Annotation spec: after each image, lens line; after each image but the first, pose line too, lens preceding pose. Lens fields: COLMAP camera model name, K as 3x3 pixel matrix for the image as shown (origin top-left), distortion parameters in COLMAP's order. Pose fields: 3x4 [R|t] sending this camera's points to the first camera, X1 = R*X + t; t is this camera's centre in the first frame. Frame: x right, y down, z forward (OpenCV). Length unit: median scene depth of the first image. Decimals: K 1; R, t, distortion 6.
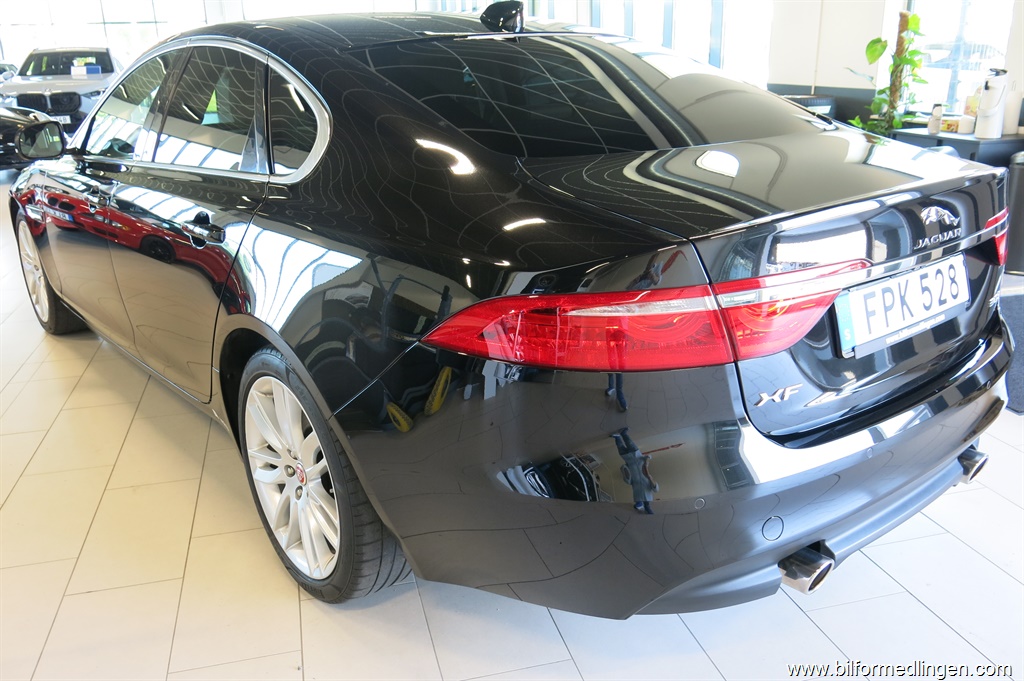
lens RADIAL K [[868.5, 0, 515.0], [0, 868.5, 336.6], [0, 0, 1]] dist [-0.009687, -0.014942]
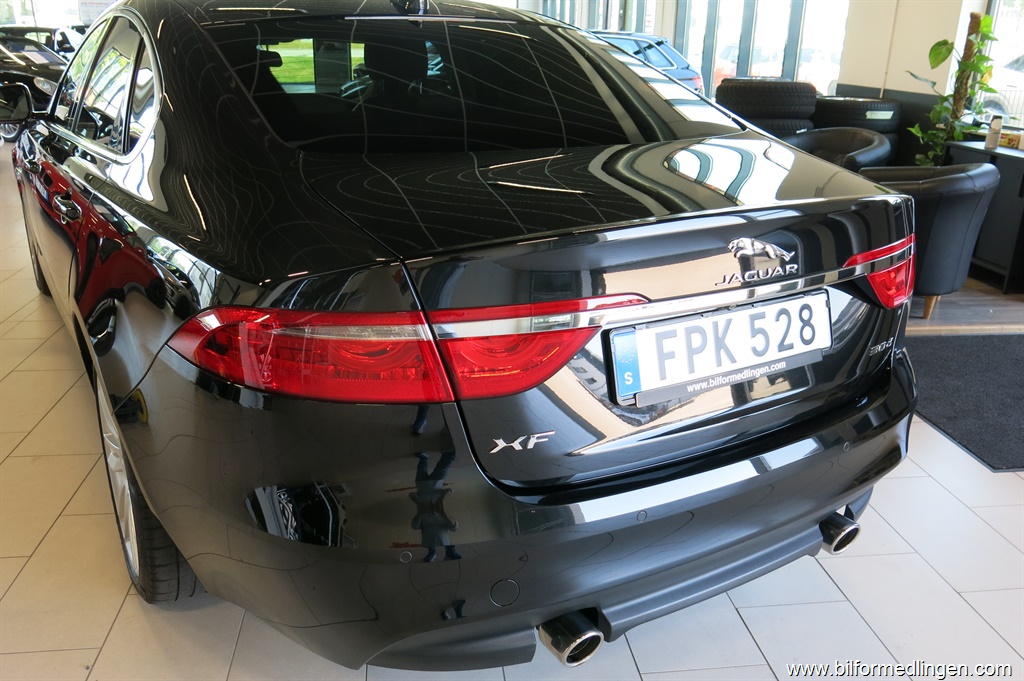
lens RADIAL K [[868.5, 0, 508.5], [0, 868.5, 344.5], [0, 0, 1]] dist [-0.009687, -0.014942]
pose [[0.990579, 0.083406, -0.108615, 0.131319], [-0.080659, 0.996306, 0.029458, -0.019167], [0.110671, -0.020420, 0.993647, 0.045811]]
